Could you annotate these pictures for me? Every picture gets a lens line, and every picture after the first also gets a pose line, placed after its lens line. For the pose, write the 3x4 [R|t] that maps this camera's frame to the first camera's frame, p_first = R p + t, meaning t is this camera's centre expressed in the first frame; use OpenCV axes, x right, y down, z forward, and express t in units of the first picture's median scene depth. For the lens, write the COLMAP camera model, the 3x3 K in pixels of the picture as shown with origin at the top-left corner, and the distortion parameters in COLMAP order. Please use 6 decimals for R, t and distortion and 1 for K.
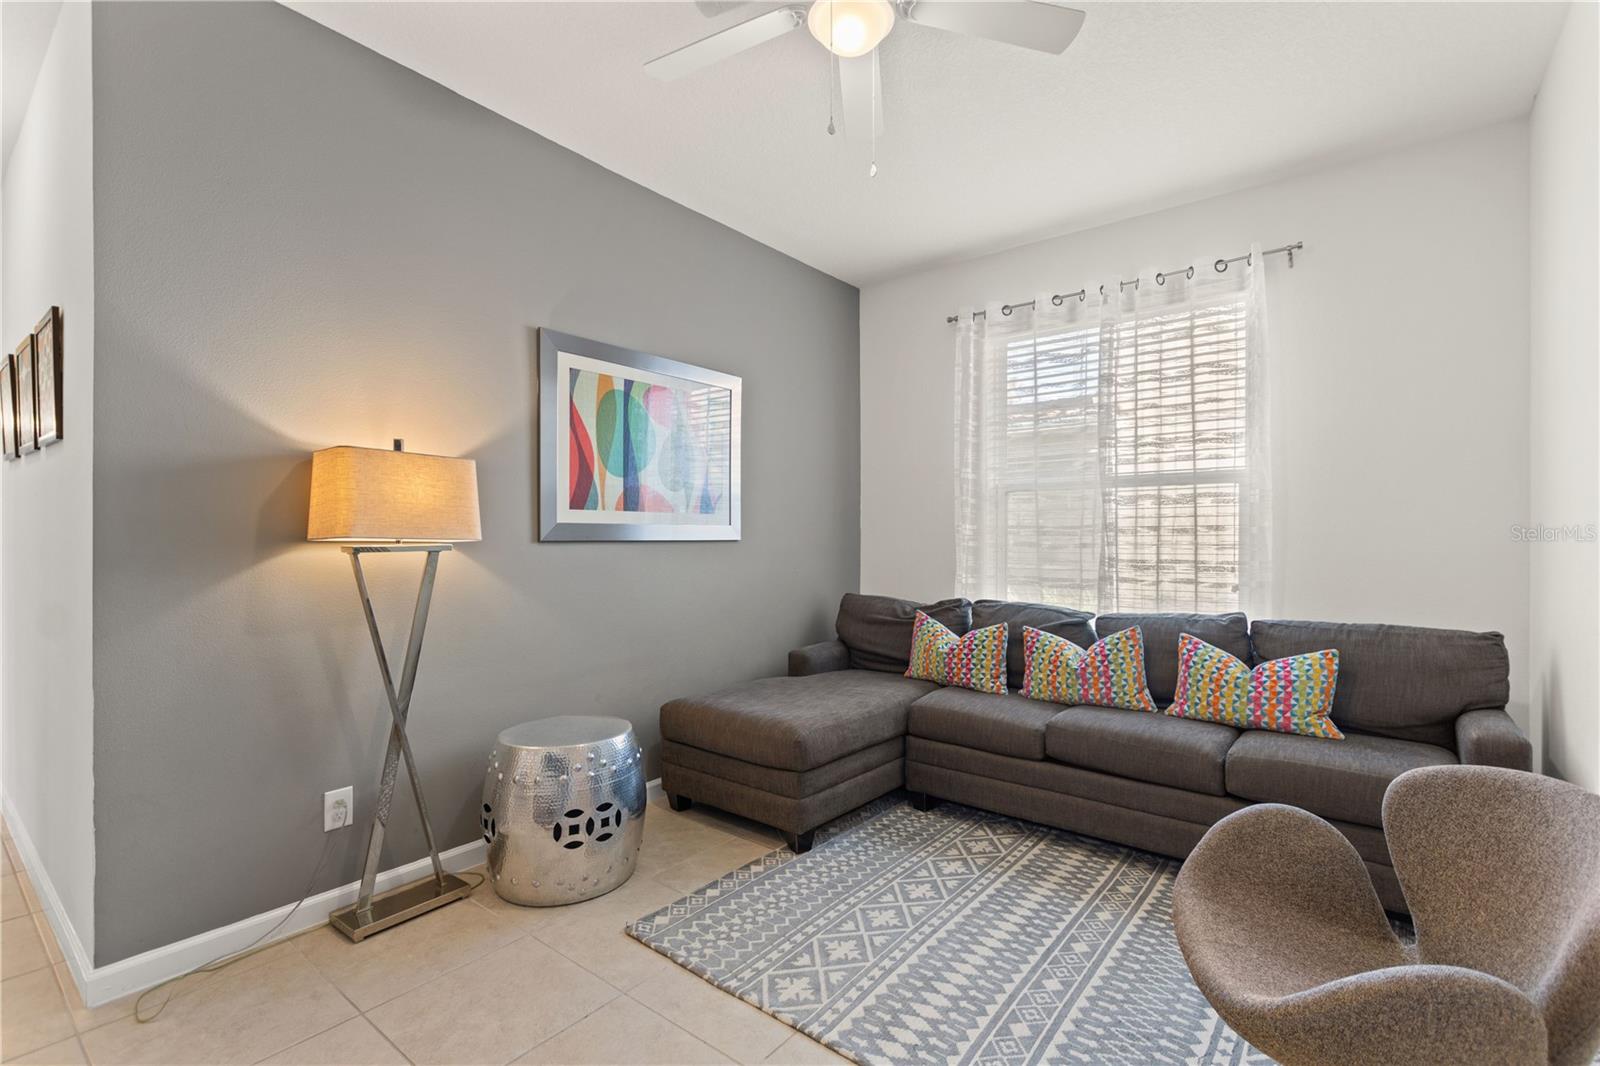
lens RADIAL K [[720.6, 0, 804.5], [0, 720.6, 537.7], [0, 0, 1]] dist [0.003433, -0.001115]
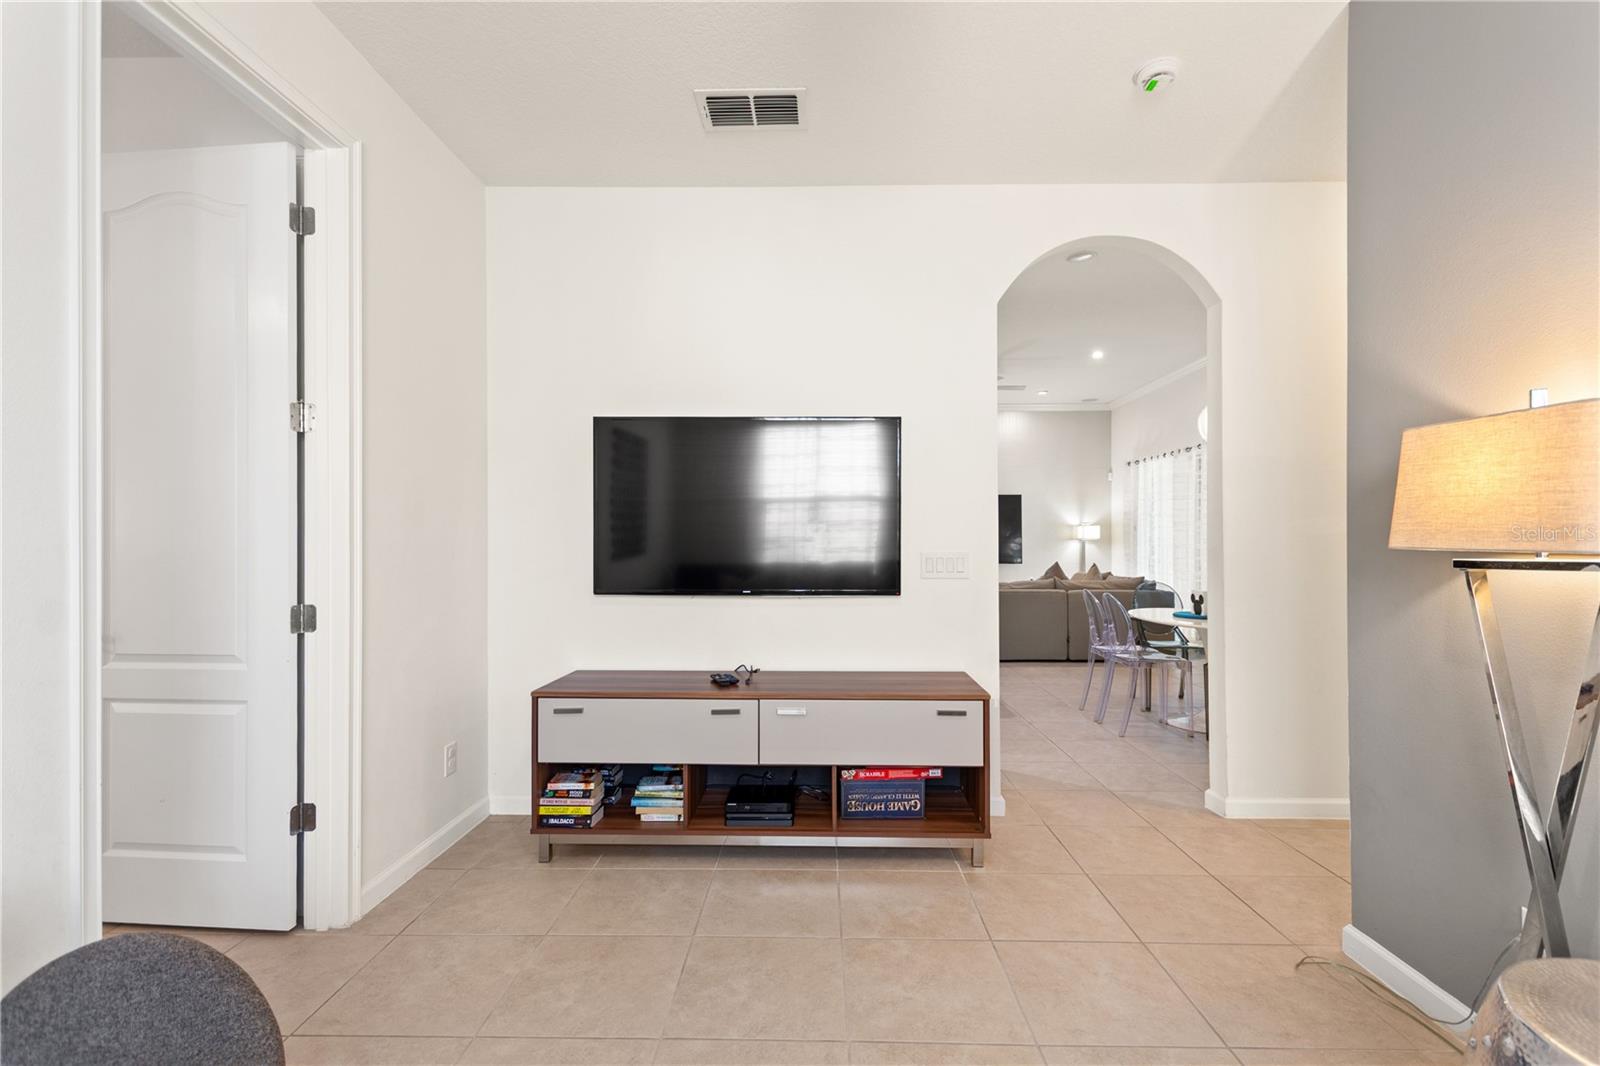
lens RADIAL K [[720.6, 0, 804.5], [0, 720.6, 537.7], [0, 0, 1]] dist [0.003433, -0.001115]
pose [[-0.792044, -0.007279, -0.610420, 0.342032], [0.000005, 0.999929, -0.011930, -0.001169], [0.610464, -0.009452, -0.791988, 1.171414]]
